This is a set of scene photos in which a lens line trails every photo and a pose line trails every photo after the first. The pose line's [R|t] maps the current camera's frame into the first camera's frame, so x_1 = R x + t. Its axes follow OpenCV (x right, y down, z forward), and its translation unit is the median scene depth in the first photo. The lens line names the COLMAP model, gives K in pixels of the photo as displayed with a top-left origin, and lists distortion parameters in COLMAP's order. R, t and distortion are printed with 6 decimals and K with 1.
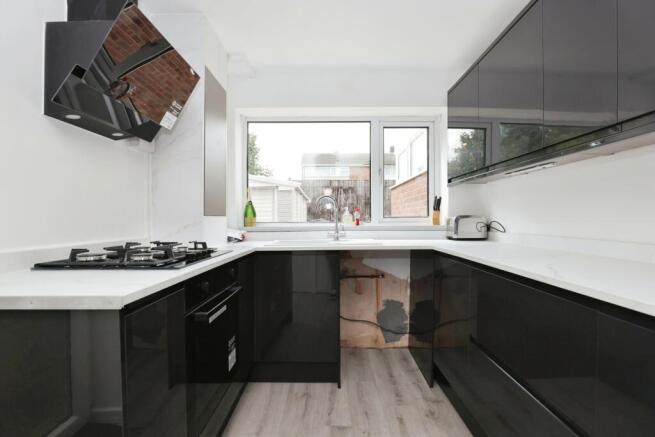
lens RADIAL K [[301.3, 0, 327.9], [0, 301.3, 219.1], [0, 0, 1]] dist [-0.032990, 0.000407]
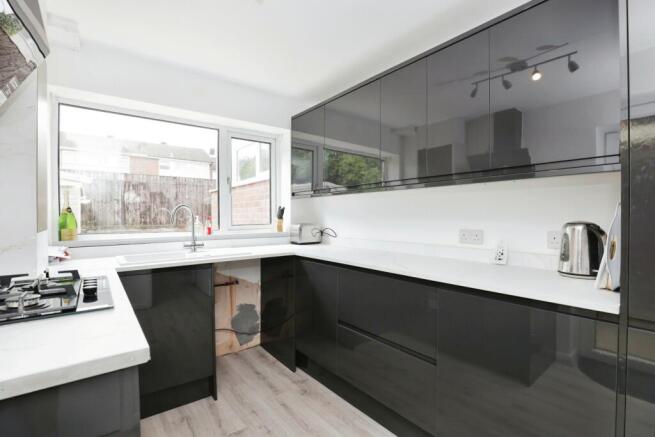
lens RADIAL K [[301.3, 0, 328.1], [0, 301.3, 217.9], [0, 0, 1]] dist [-0.032990, 0.000407]
pose [[0.786666, -0.001690, 0.617377, -0.209820], [0.001686, 0.999998, 0.000588, -0.034107], [-0.617377, 0.000578, 0.786668, -0.011970]]
